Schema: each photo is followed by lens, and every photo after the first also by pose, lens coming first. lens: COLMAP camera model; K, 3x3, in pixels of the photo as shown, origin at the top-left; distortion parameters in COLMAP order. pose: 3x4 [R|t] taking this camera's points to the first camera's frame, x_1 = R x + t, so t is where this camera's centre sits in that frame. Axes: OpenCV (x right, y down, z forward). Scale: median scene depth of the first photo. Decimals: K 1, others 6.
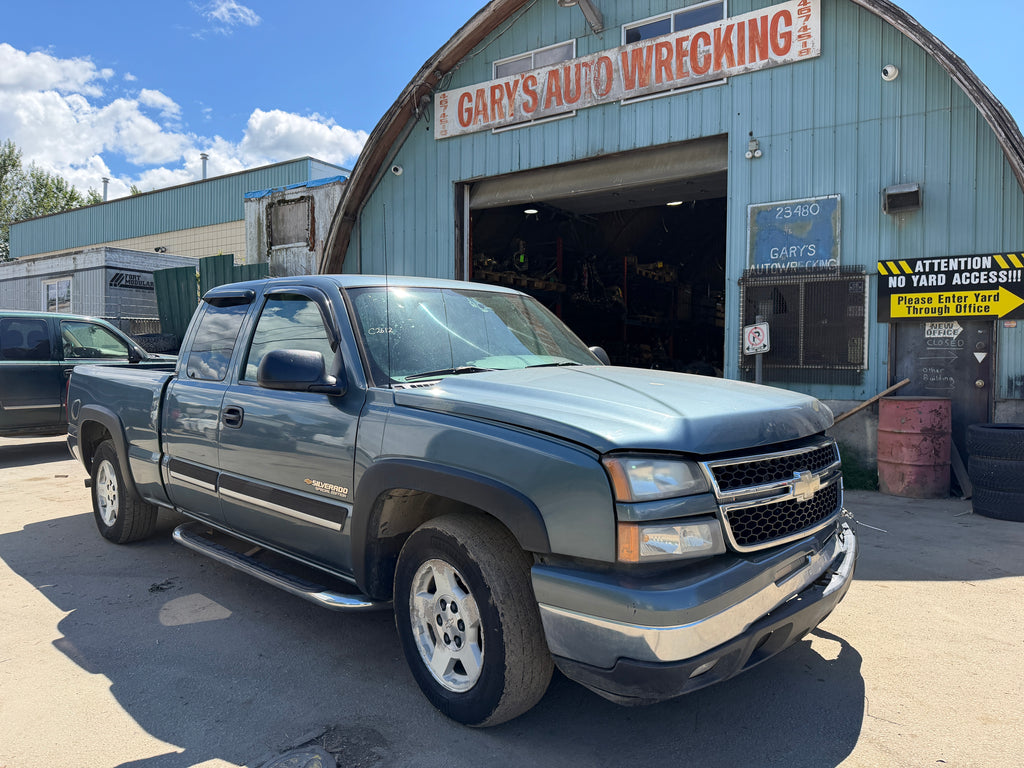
lens RADIAL K [[729.2, 0, 501.4], [0, 729.2, 371.6], [0, 0, 1]] dist [0.033548, -0.050510]
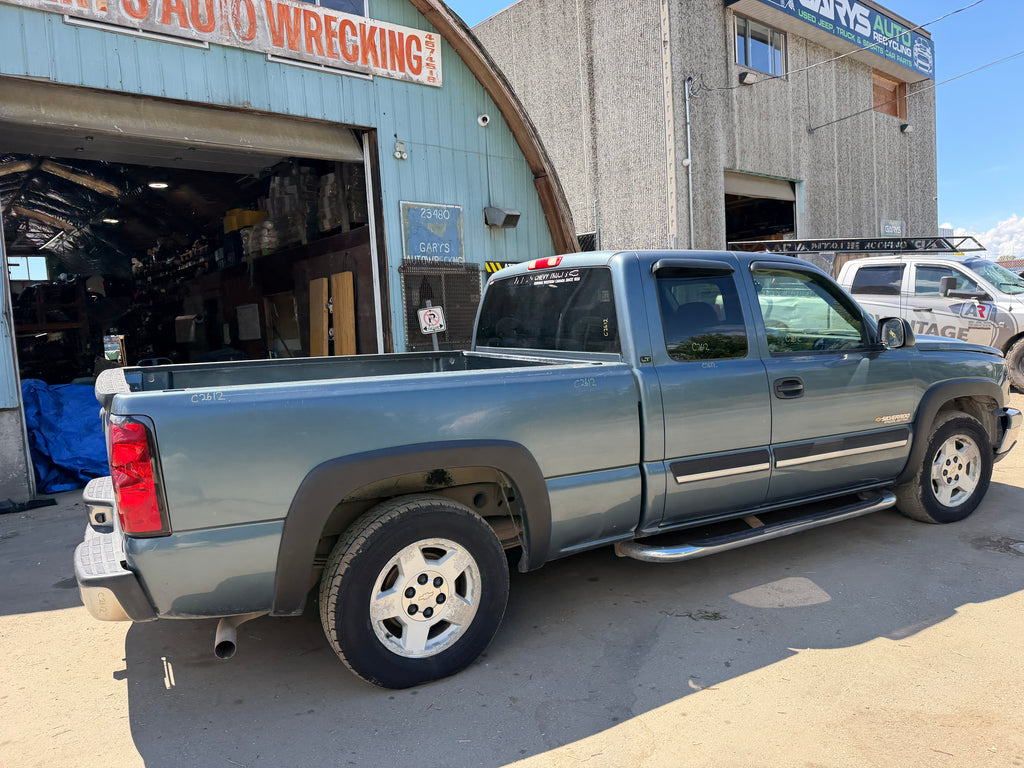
lens RADIAL K [[729.2, 0, 520.0], [0, 729.2, 384.1], [0, 0, 1]] dist [0.033548, -0.050510]
pose [[0.275402, -0.093828, 0.956739, -0.735734], [0.068201, 0.994625, 0.077911, -0.024421], [-0.958907, 0.043794, 0.280321, 0.546430]]
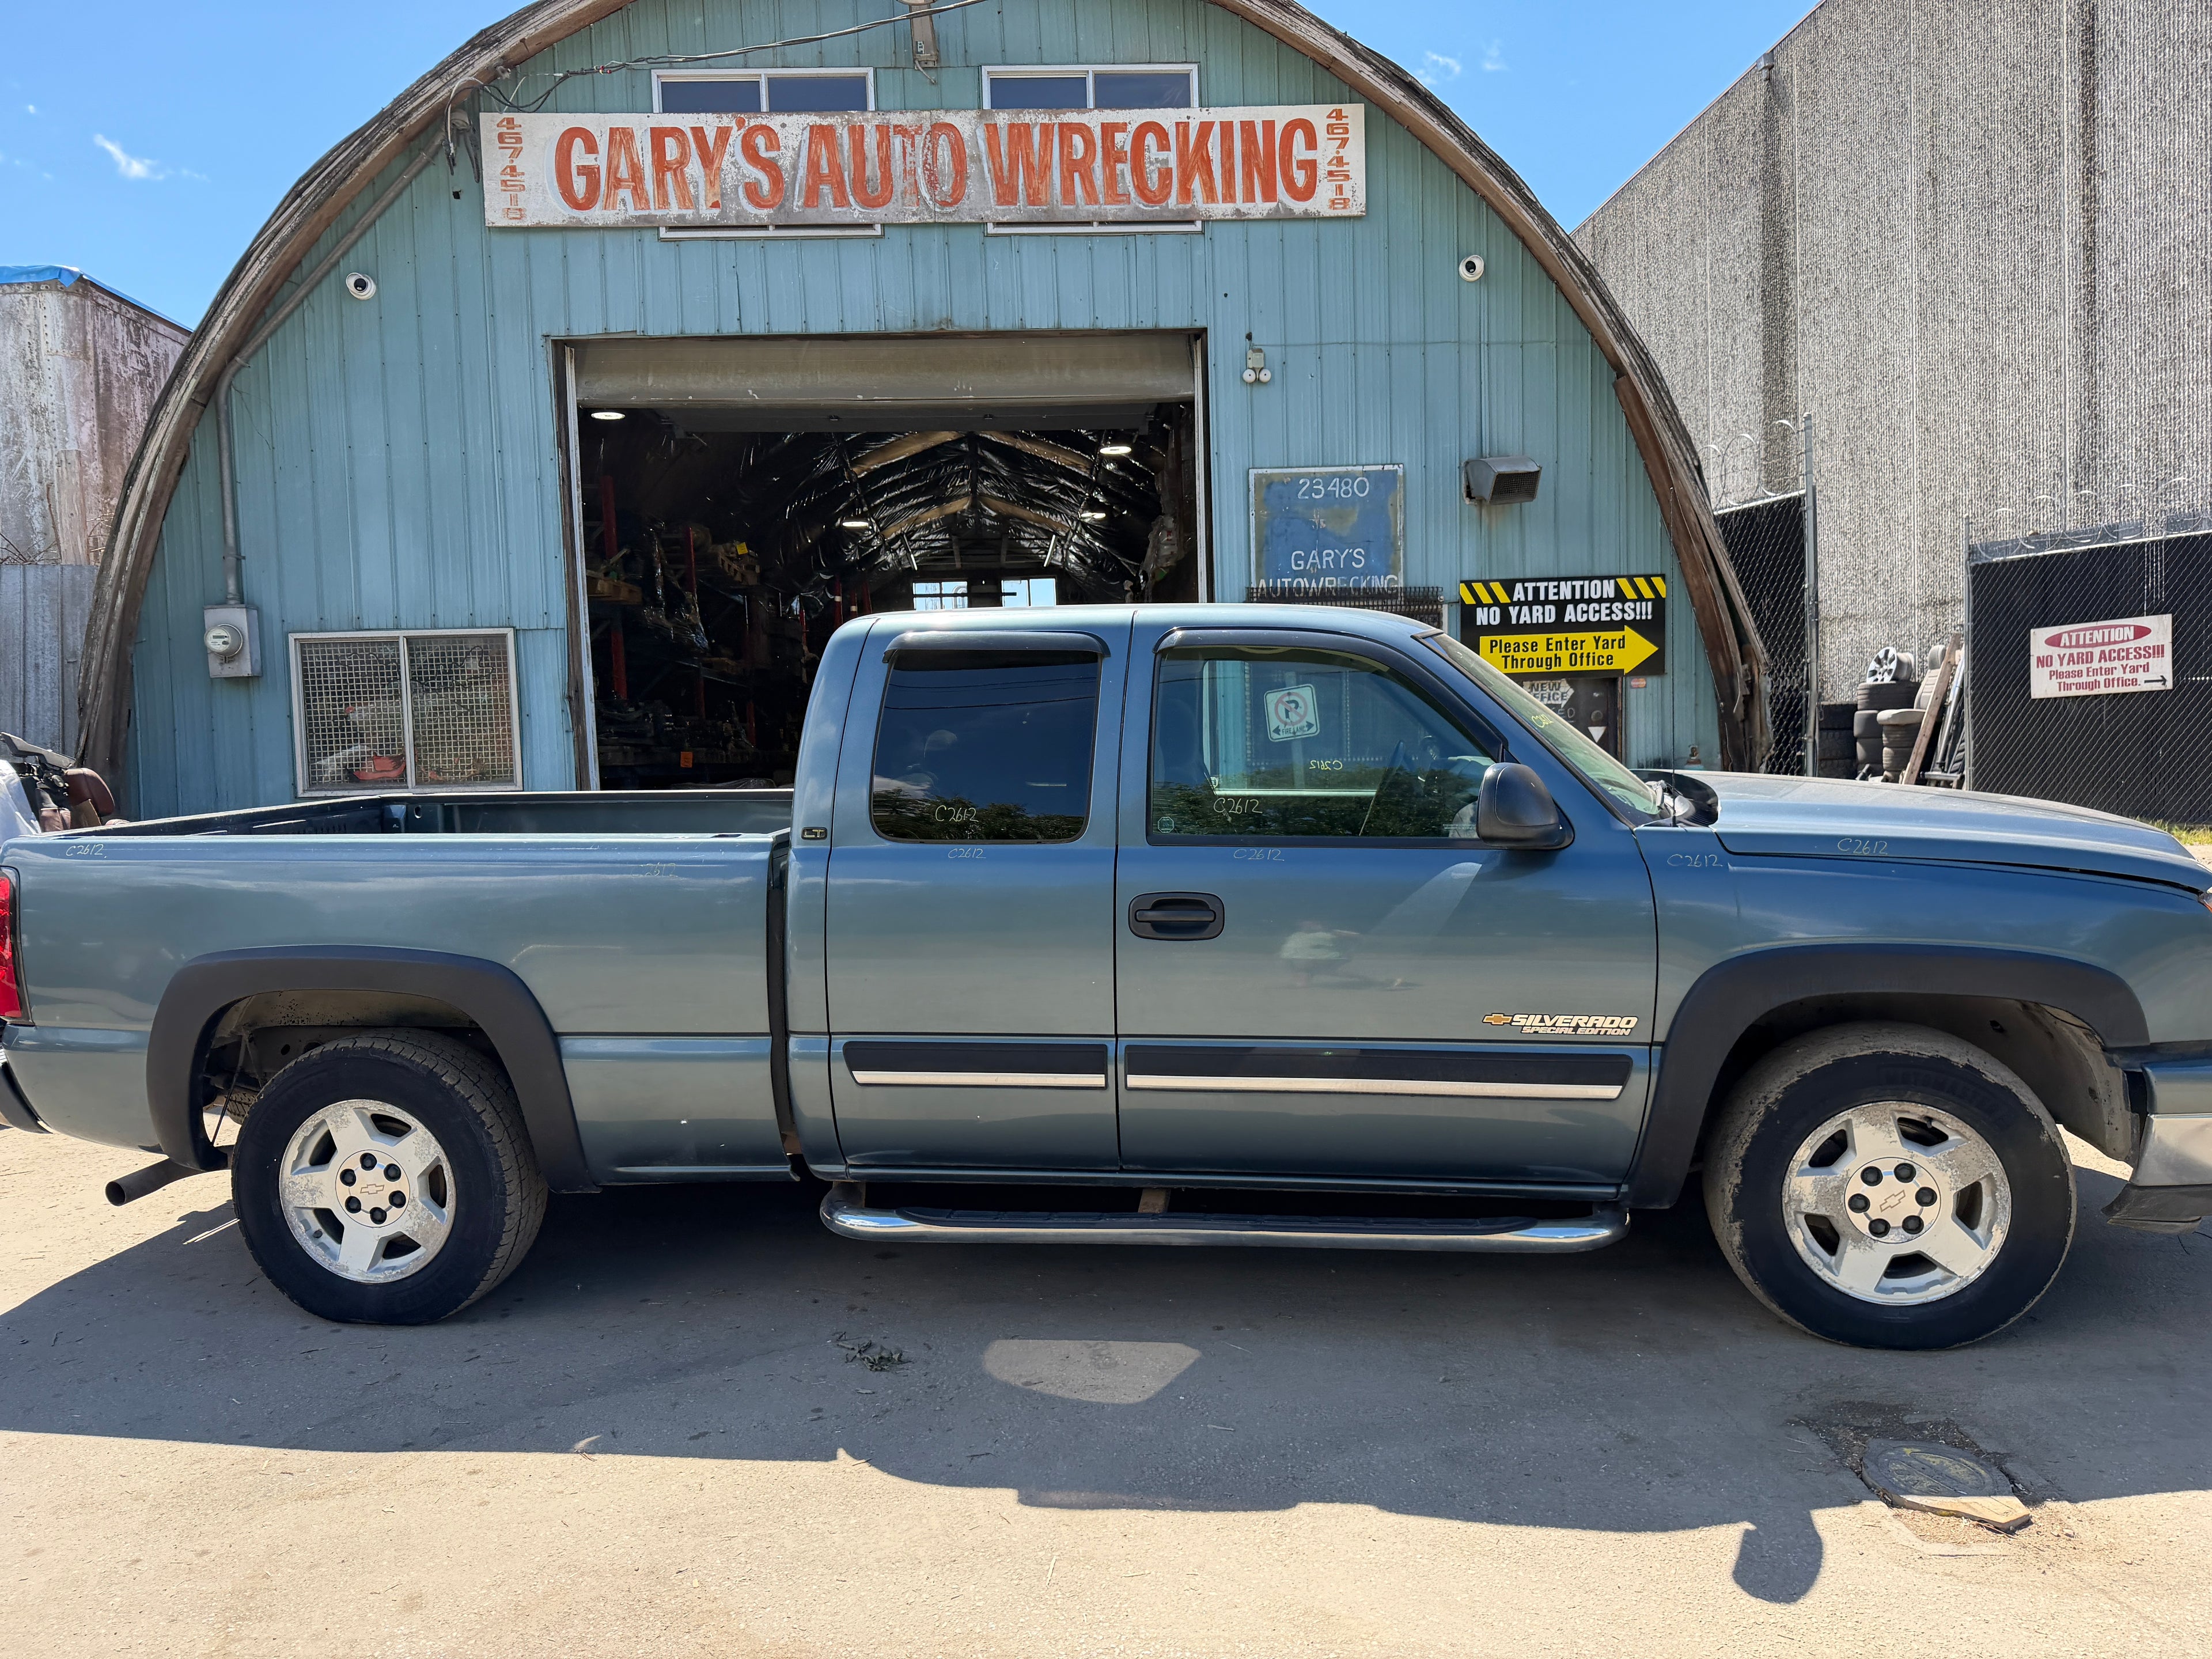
lens RADIAL K [[1575.3, 0, 1105.1], [0, 1575.3, 837.8], [0, 0, 1]] dist [0.033548, -0.050510]
pose [[0.792325, -0.067481, 0.606355, -0.503300], [0.042839, 0.997565, 0.055041, -0.021740], [-0.608593, -0.017634, 0.793287, 0.130797]]
